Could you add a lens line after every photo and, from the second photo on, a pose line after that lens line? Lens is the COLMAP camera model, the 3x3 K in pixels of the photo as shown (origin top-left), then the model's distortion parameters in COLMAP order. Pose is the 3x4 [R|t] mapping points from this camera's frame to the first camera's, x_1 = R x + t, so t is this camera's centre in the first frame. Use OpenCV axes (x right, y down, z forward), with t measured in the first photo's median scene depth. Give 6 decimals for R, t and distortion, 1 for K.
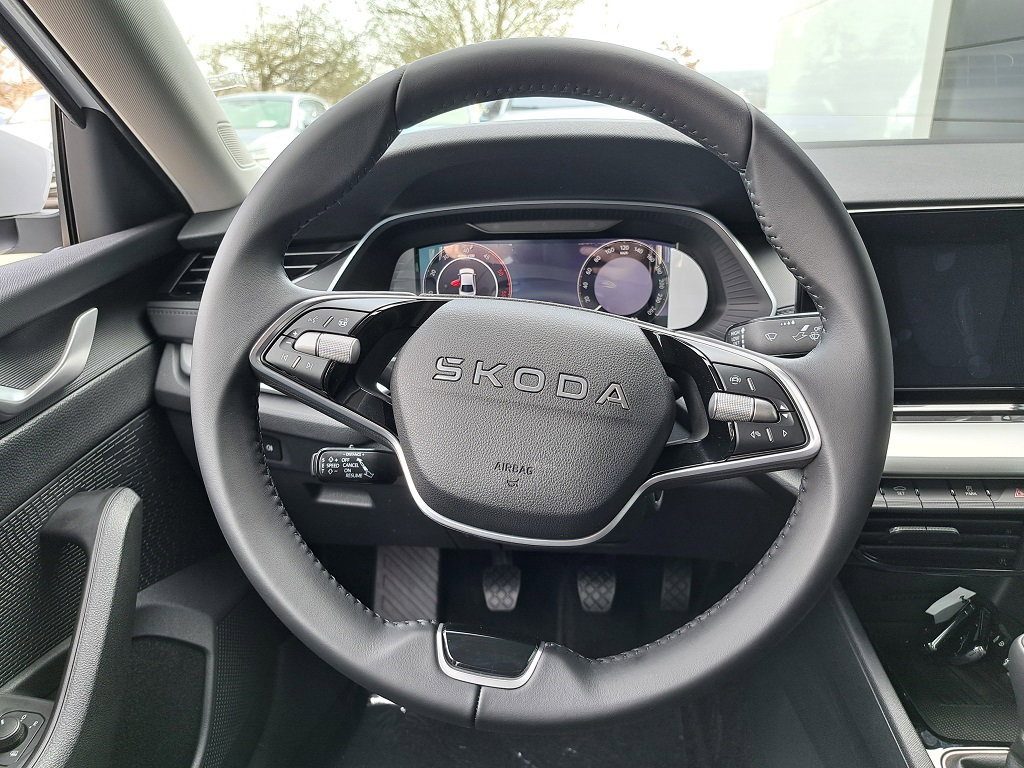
lens RADIAL K [[757.8, 0, 512.0], [0, 757.8, 384.0], [0, 0, 1]] dist [0.066502, -0.119321]
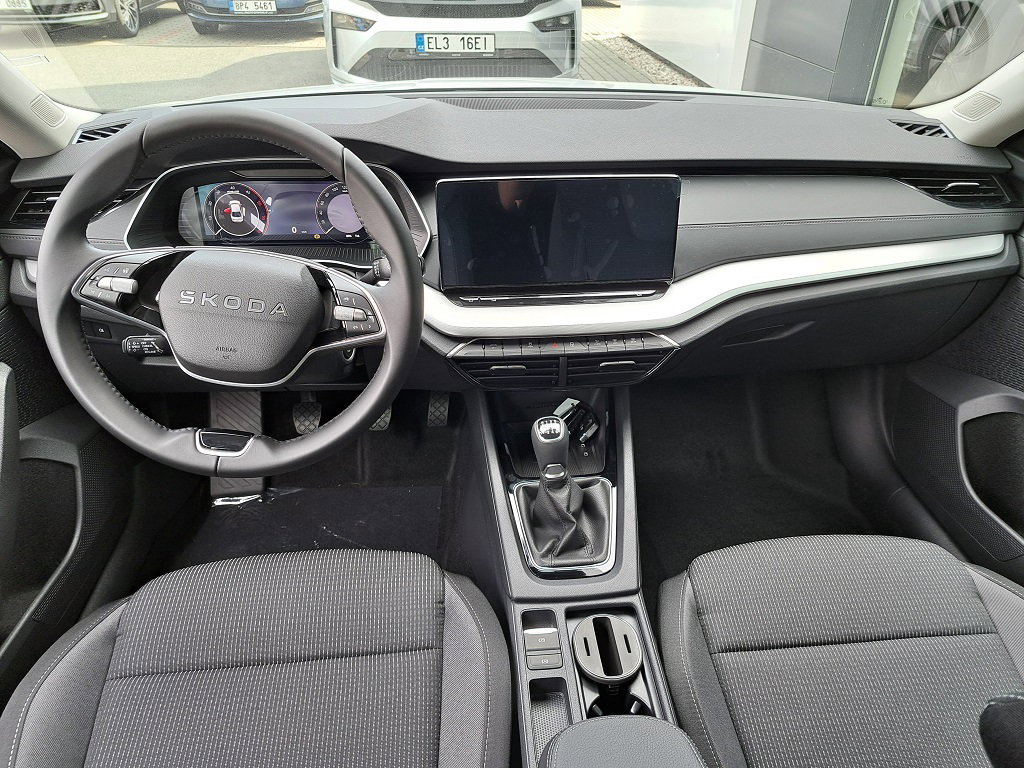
lens RADIAL K [[688.3, 0, 512.0], [0, 688.3, 384.0], [0, 0, 1]] dist [0.005440, -0.030015]
pose [[0.979253, -0.047722, 0.196940, 0.312179], [0.005768, 0.978045, 0.208314, -0.140177], [-0.202558, -0.202856, 0.958029, -0.730382]]
